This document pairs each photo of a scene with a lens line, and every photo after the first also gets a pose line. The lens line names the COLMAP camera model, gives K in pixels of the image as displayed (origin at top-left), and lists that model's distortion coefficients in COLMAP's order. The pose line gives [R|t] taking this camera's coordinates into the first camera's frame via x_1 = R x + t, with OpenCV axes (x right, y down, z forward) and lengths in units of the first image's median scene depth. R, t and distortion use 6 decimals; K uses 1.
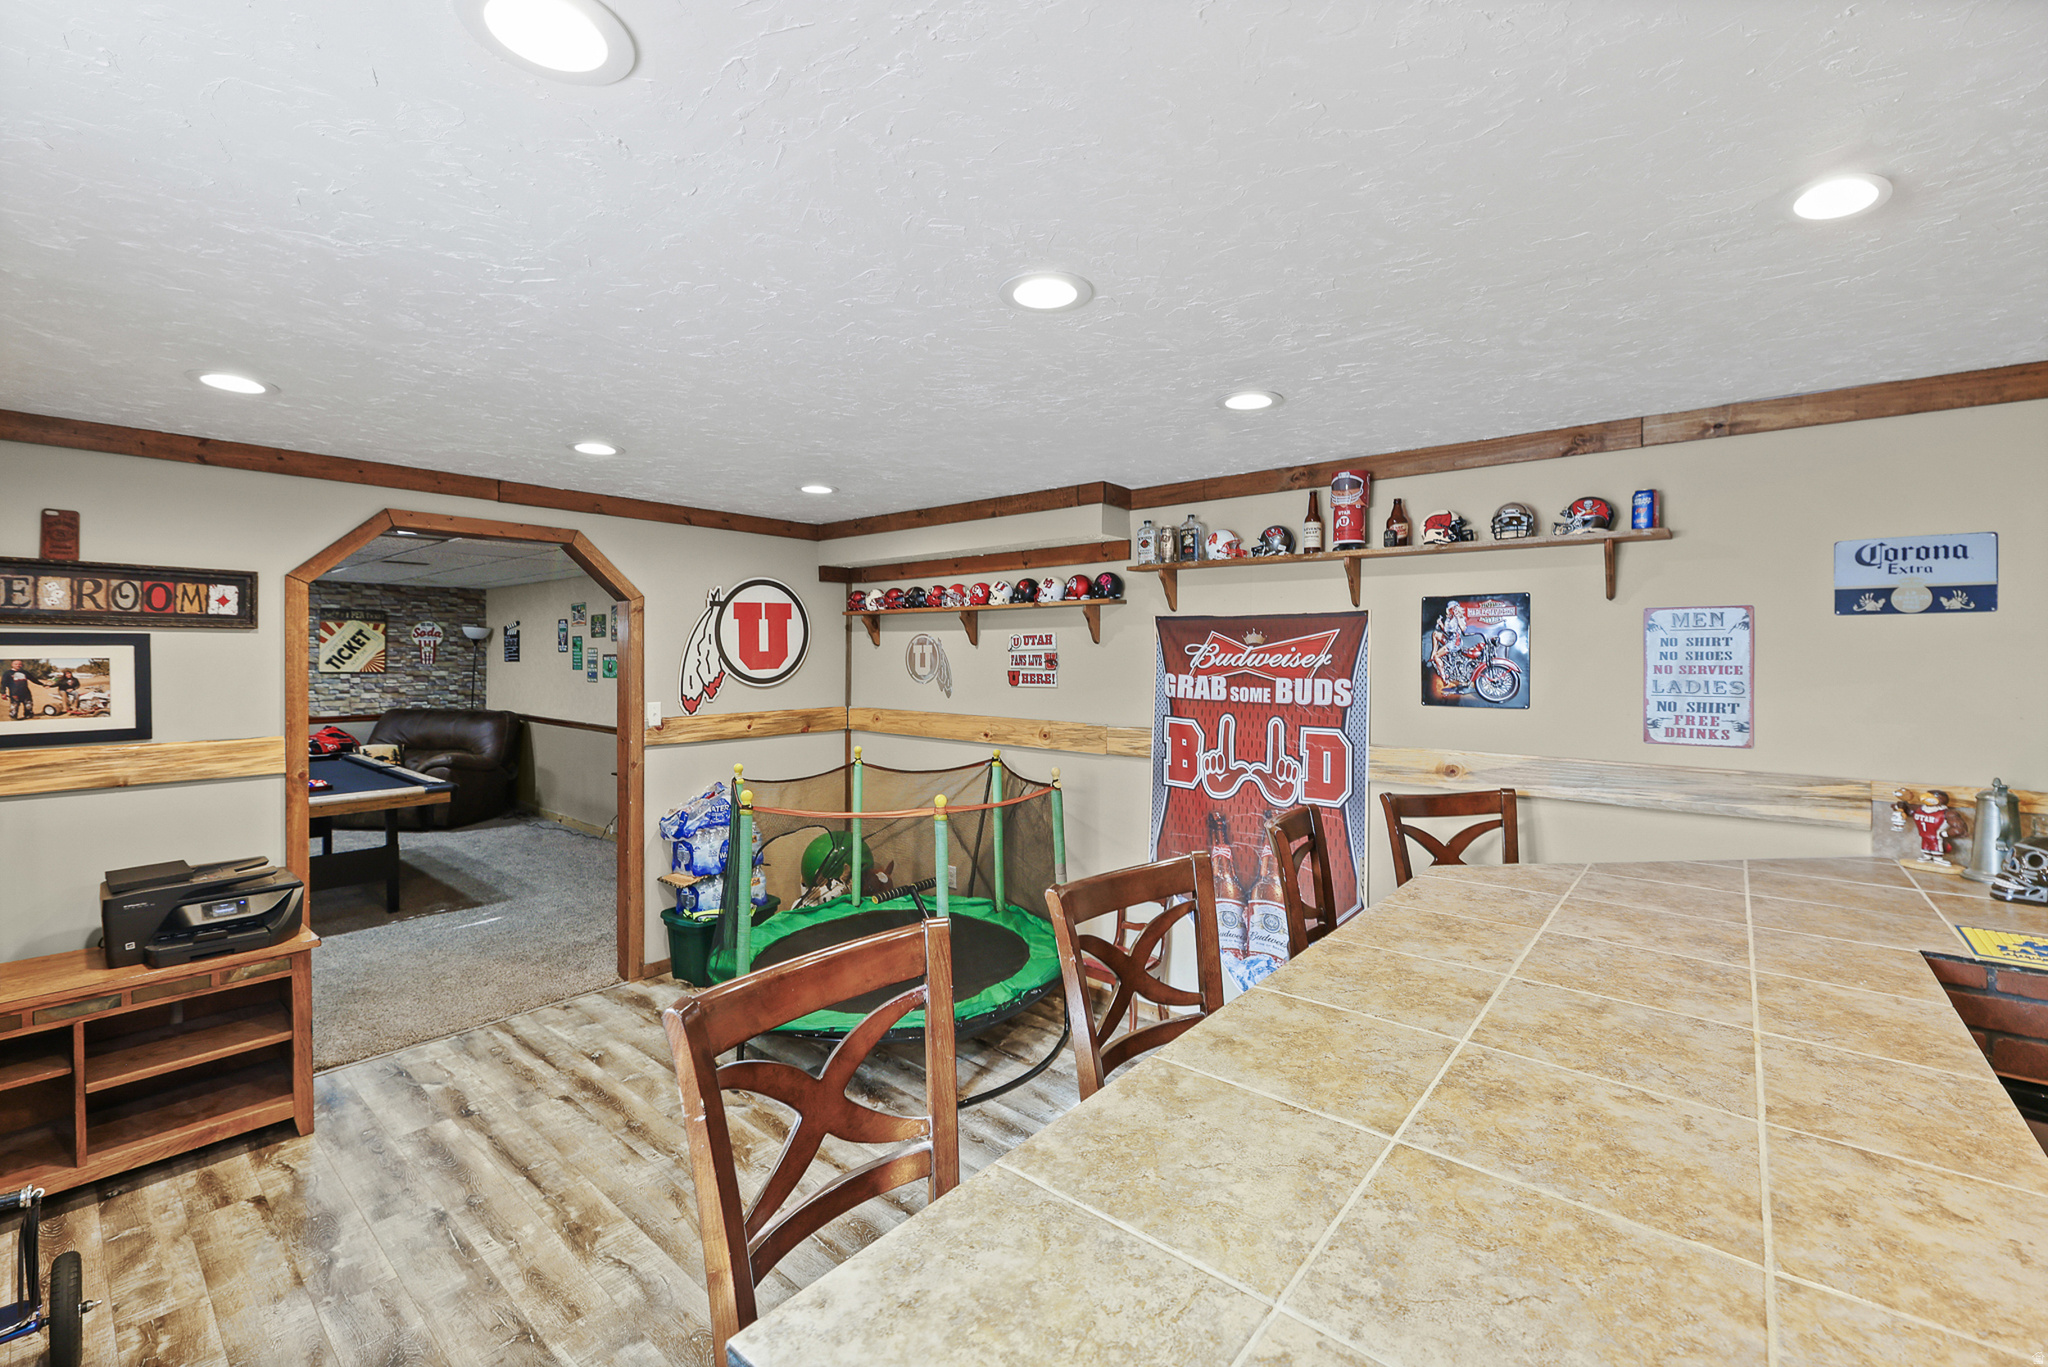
lens RADIAL K [[842.0, 0, 1024.0], [0, 842.0, 683.5], [0, 0, 1]] dist [-0.001897, -0.000404]
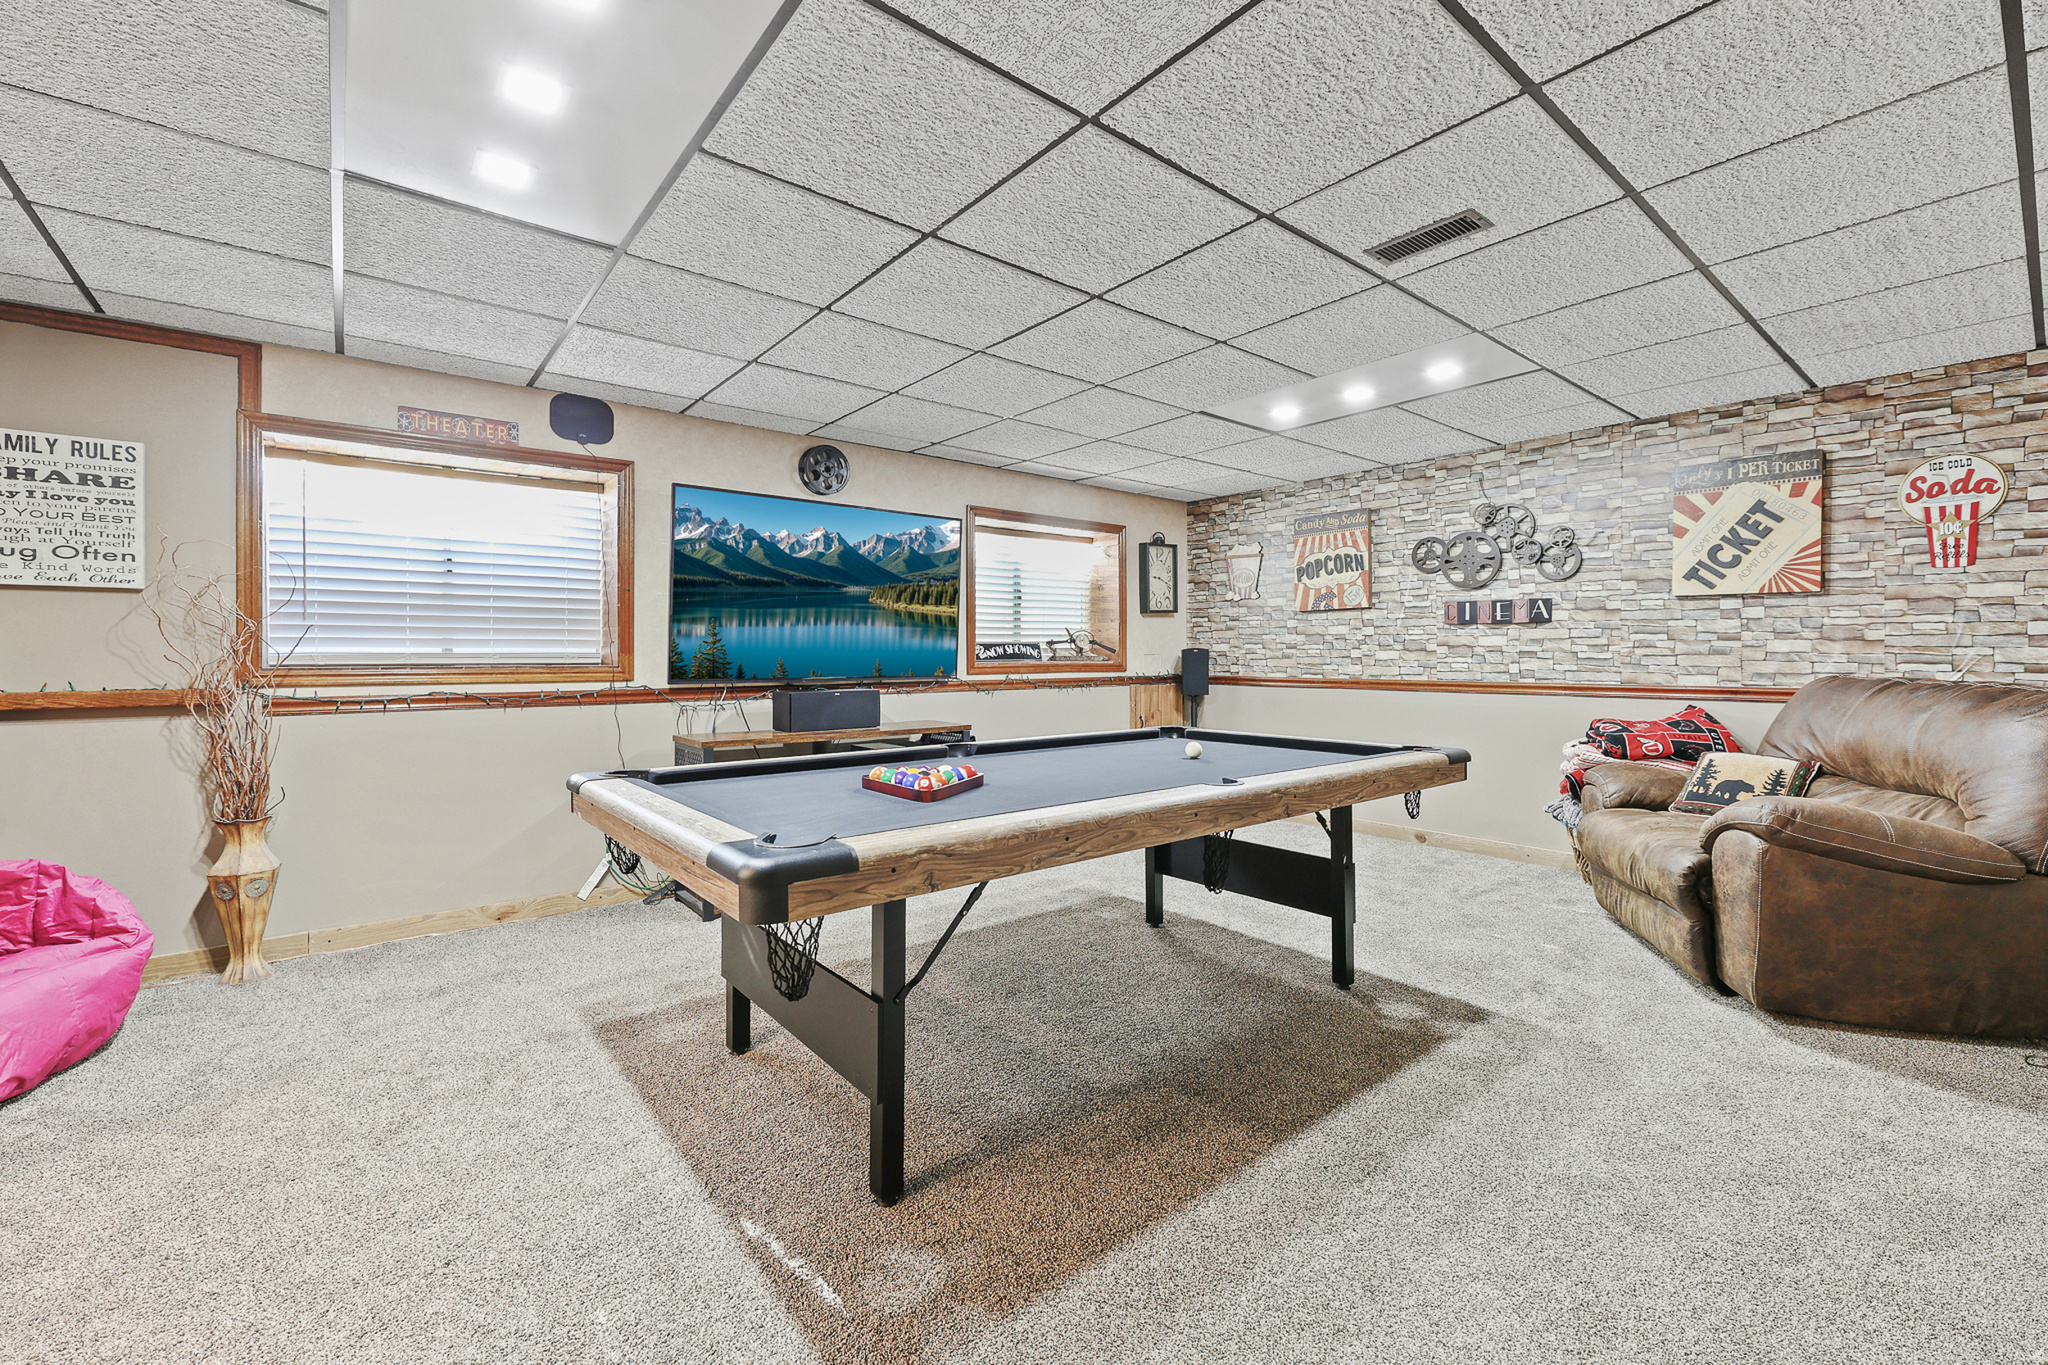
lens RADIAL K [[842.0, 0, 1024.0], [0, 842.0, 682.5], [0, 0, 1]] dist [-0.001897, -0.000404]
pose [[-0.205233, 0.020962, -0.978489, -0.699443], [-0.031492, 0.999111, 0.028009, 0.096371], [0.978206, 0.036563, -0.204391, 1.932529]]
